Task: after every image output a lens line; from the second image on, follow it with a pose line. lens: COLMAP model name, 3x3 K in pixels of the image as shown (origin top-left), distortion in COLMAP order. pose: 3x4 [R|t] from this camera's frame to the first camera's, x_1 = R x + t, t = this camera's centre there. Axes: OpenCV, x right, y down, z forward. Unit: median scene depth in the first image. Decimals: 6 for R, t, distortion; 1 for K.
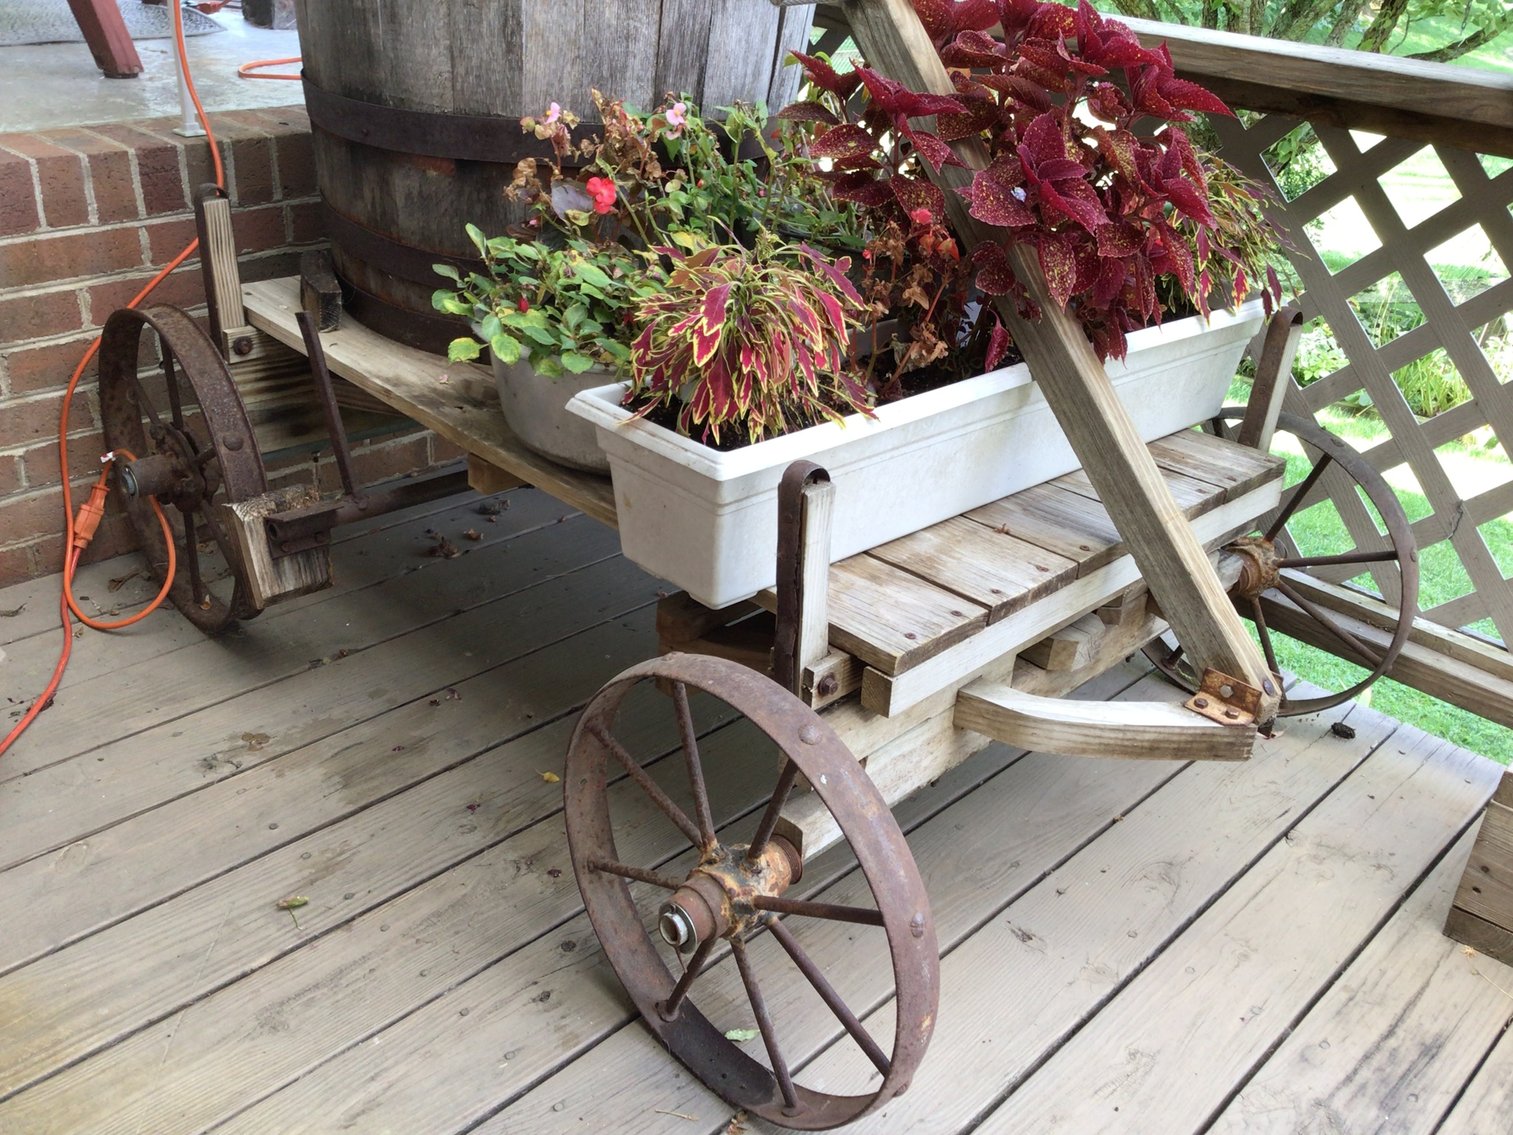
lens RADIAL K [[1346.2, 0, 743.1], [0, 1346.2, 563.6], [0, 0, 1]] dist [0.103464, -0.192079]
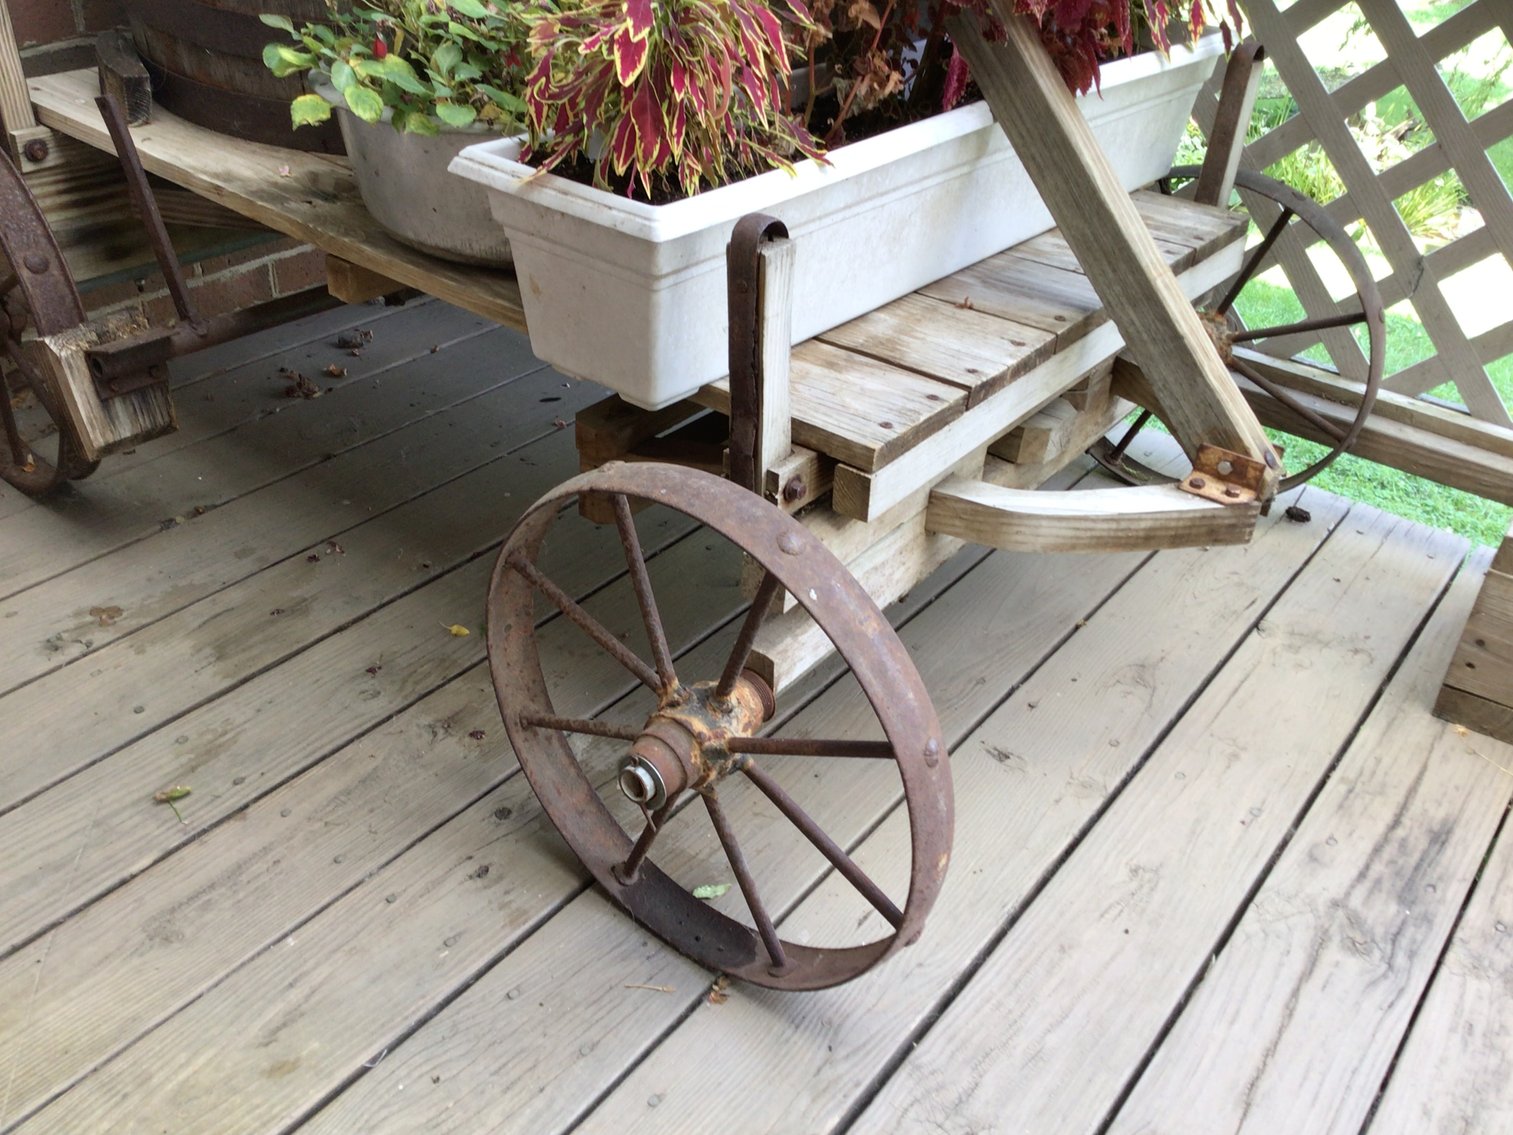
lens RADIAL K [[1359.7, 0, 741.6], [0, 1359.7, 559.4], [0, 0, 1]] dist [0.137187, -0.280012]
pose [[0.993284, -0.076267, 0.087008, -0.041705], [0.066292, 0.991463, 0.112281, 0.030445], [-0.094829, -0.105759, 0.989860, 0.129374]]
